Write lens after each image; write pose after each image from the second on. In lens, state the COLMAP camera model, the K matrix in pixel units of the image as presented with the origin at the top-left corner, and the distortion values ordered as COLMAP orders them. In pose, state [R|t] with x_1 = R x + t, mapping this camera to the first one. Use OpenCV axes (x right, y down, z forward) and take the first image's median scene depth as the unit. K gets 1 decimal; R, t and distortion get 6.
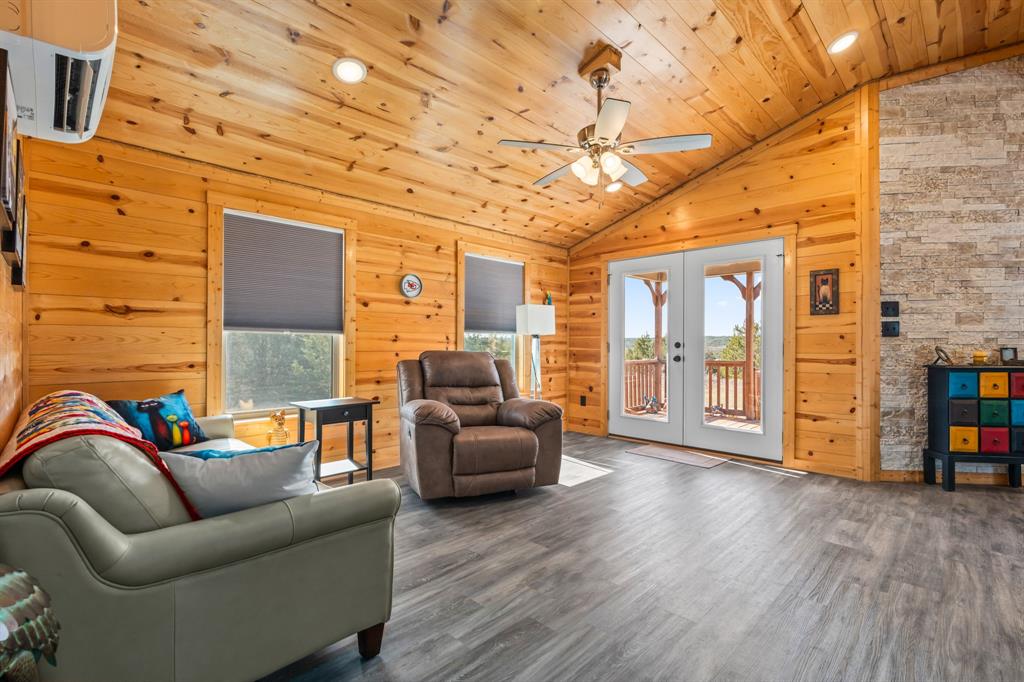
lens RADIAL K [[461.4, 0, 514.9], [0, 461.4, 344.1], [0, 0, 1]] dist [-0.007534, 0.001299]
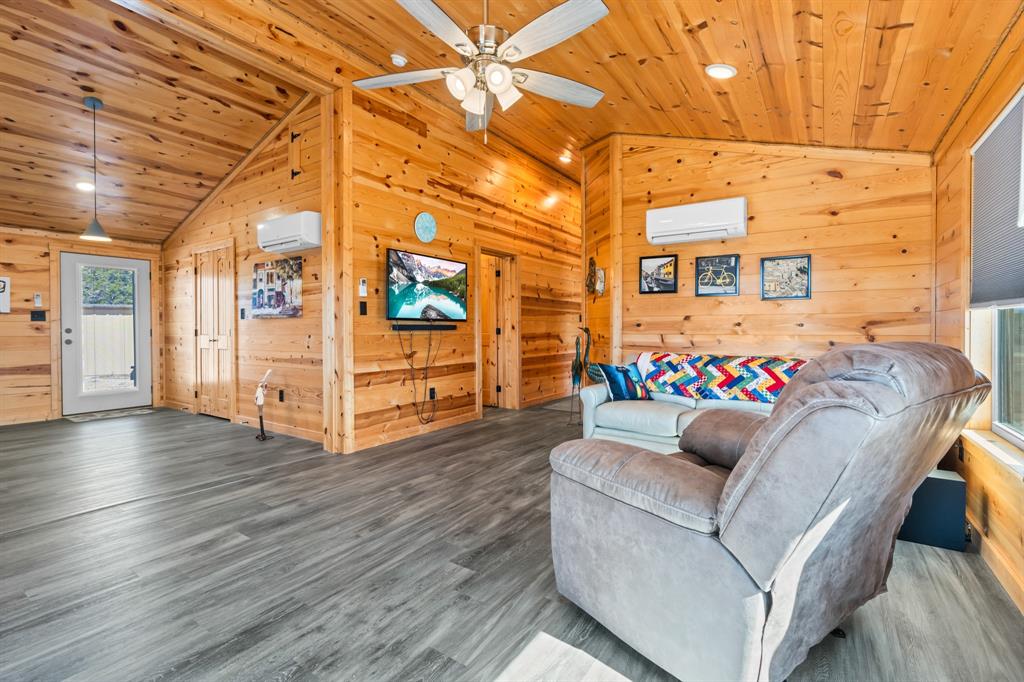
lens RADIAL K [[461.4, 0, 512.6], [0, 461.4, 335.1], [0, 0, 1]] dist [-0.007534, 0.001299]
pose [[-0.982575, 0.003074, -0.185843, 0.276965], [0.001082, 0.999941, 0.010823, 0.005252], [0.185865, 0.010434, -0.982520, 1.723738]]
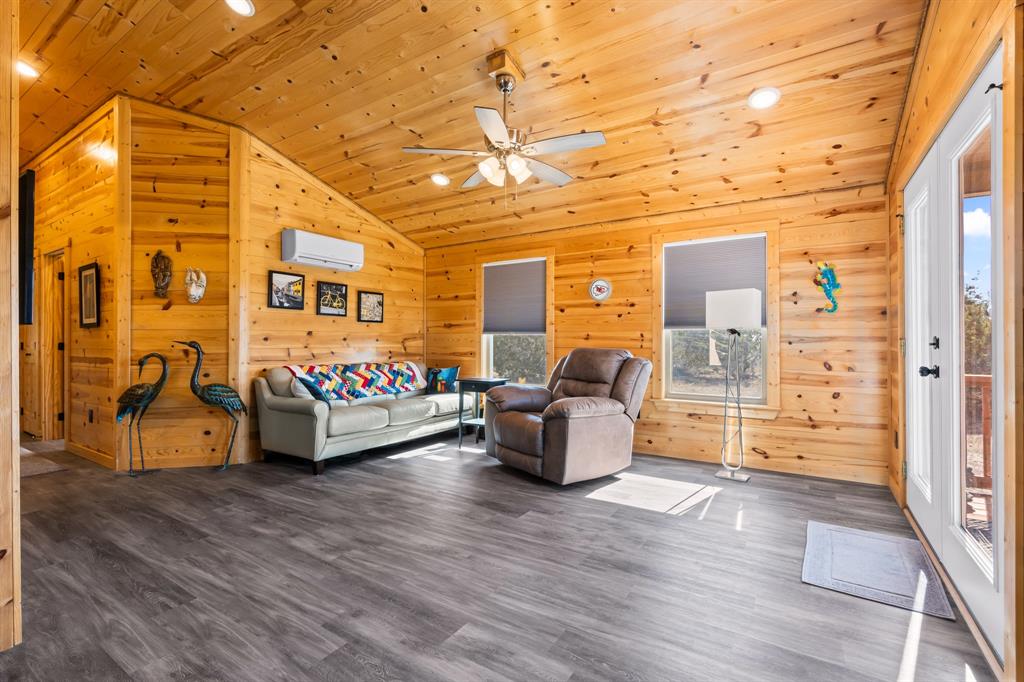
lens RADIAL K [[461.4, 0, 510.5], [0, 461.4, 340.4], [0, 0, 1]] dist [-0.007534, 0.001299]
pose [[0.209424, -0.003778, -0.977818, 1.176686], [0.001757, 0.999992, -0.003488, 0.000471], [0.977823, -0.000988, 0.209429, 0.787977]]
